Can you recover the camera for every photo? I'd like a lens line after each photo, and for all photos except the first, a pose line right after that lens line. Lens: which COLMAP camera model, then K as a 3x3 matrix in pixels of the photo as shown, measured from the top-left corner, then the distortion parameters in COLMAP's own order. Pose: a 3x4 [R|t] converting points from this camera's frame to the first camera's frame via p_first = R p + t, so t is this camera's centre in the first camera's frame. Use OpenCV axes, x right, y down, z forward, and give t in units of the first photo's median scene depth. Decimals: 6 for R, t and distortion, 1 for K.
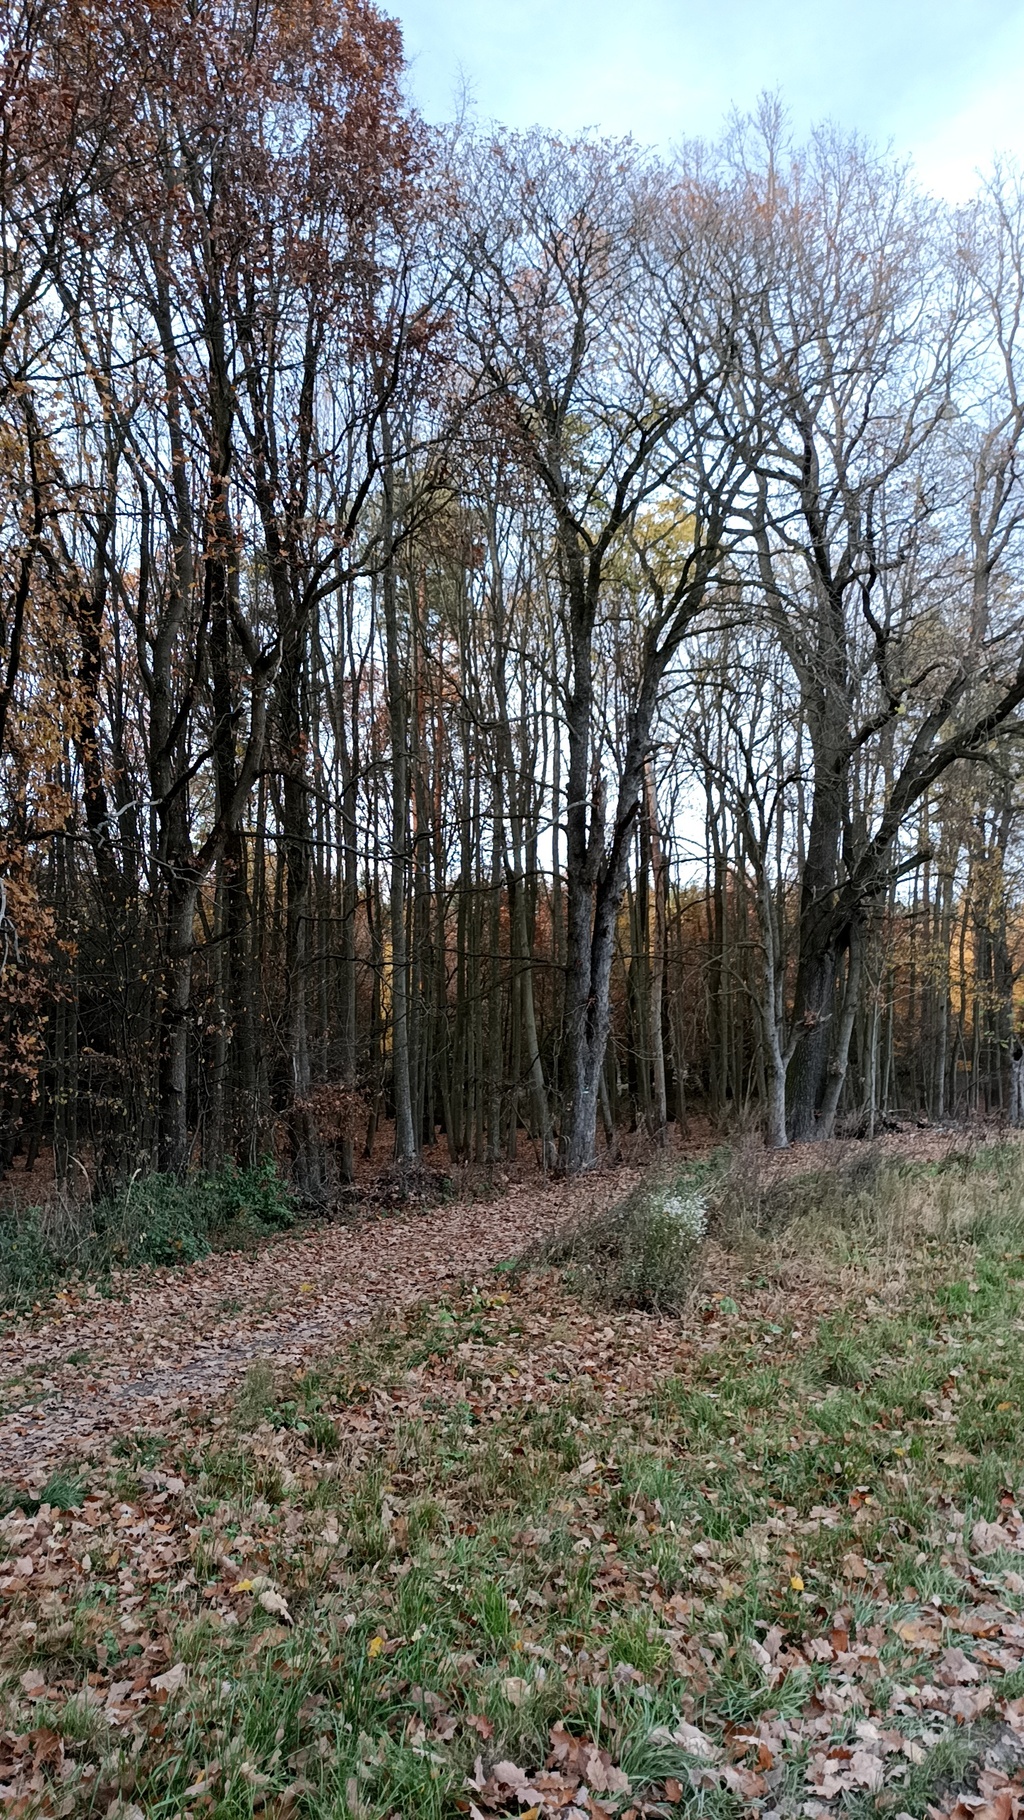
lens RADIAL K [[1349.8, 0, 523.9], [0, 1349.8, 892.6], [0, 0, 1]] dist [0.063405, -0.068840]
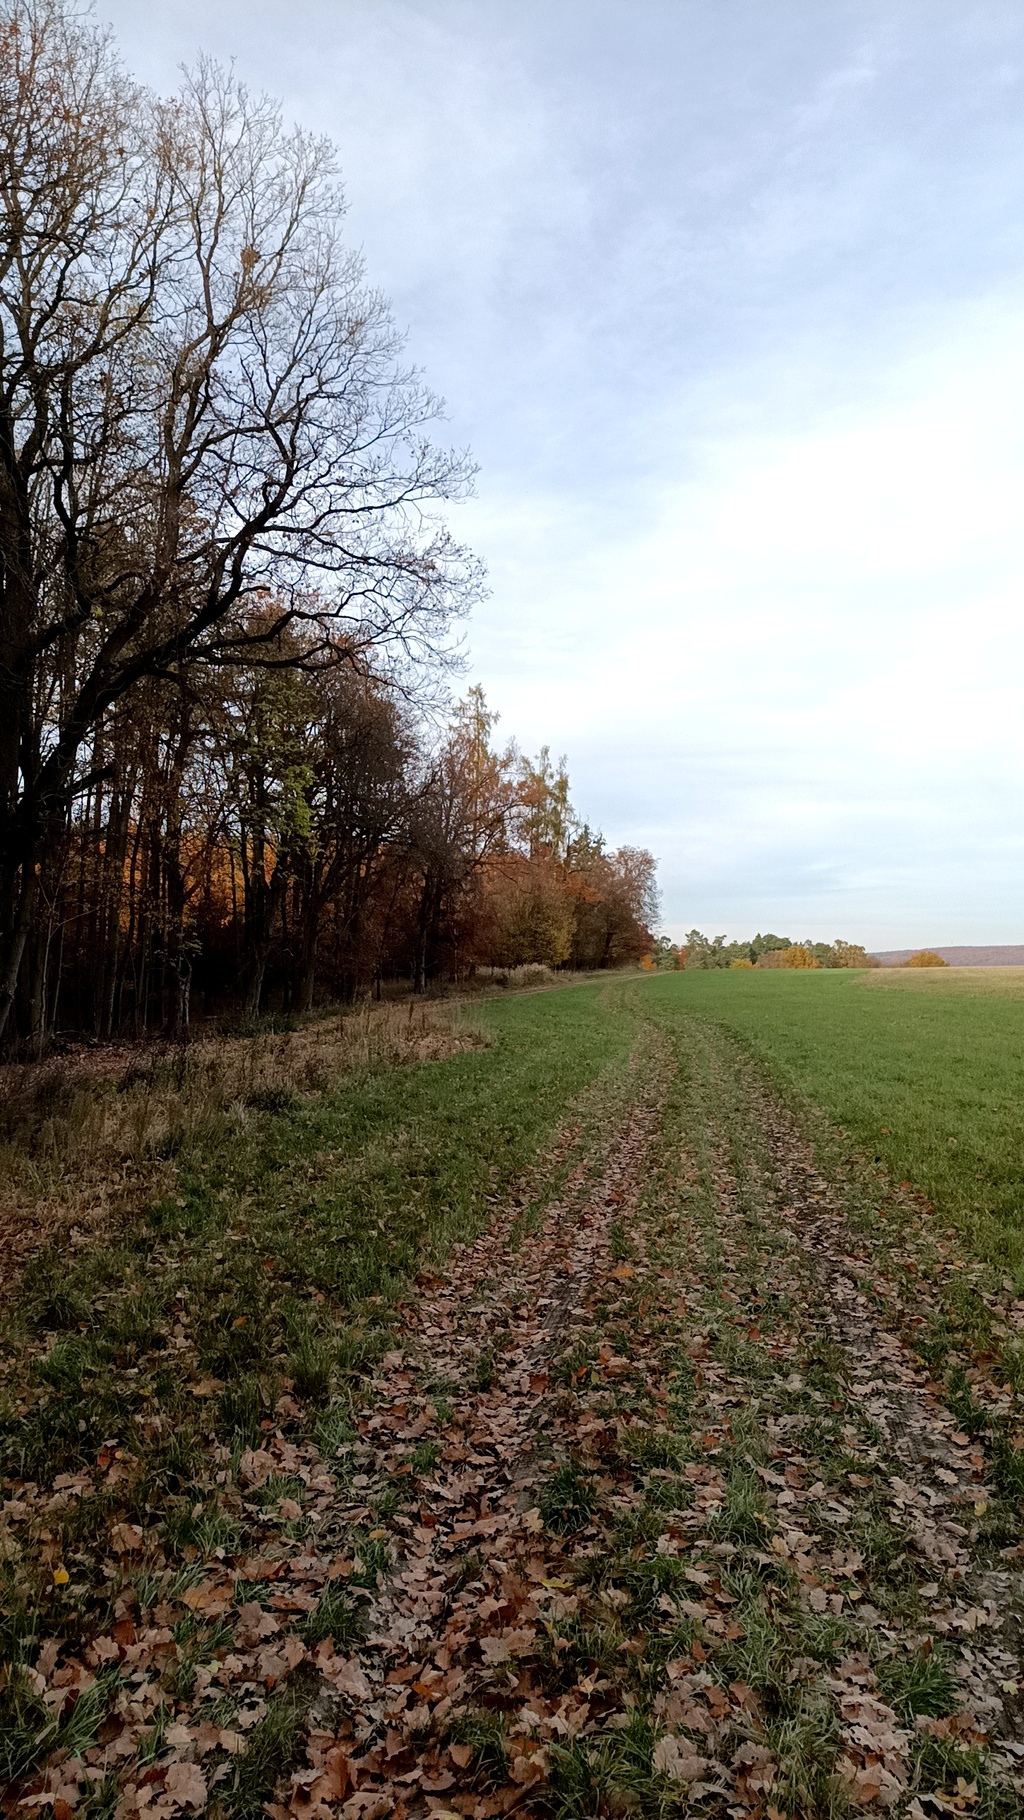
lens RADIAL K [[1336.3, 0, 517.3], [0, 1336.3, 889.7], [0, 0, 1]] dist [0.077458, -0.076535]
pose [[0.822469, 0.020618, 0.568436, -0.046307], [-0.051350, 0.997954, 0.038100, 0.025632], [-0.566487, -0.060525, 0.821845, 0.136335]]
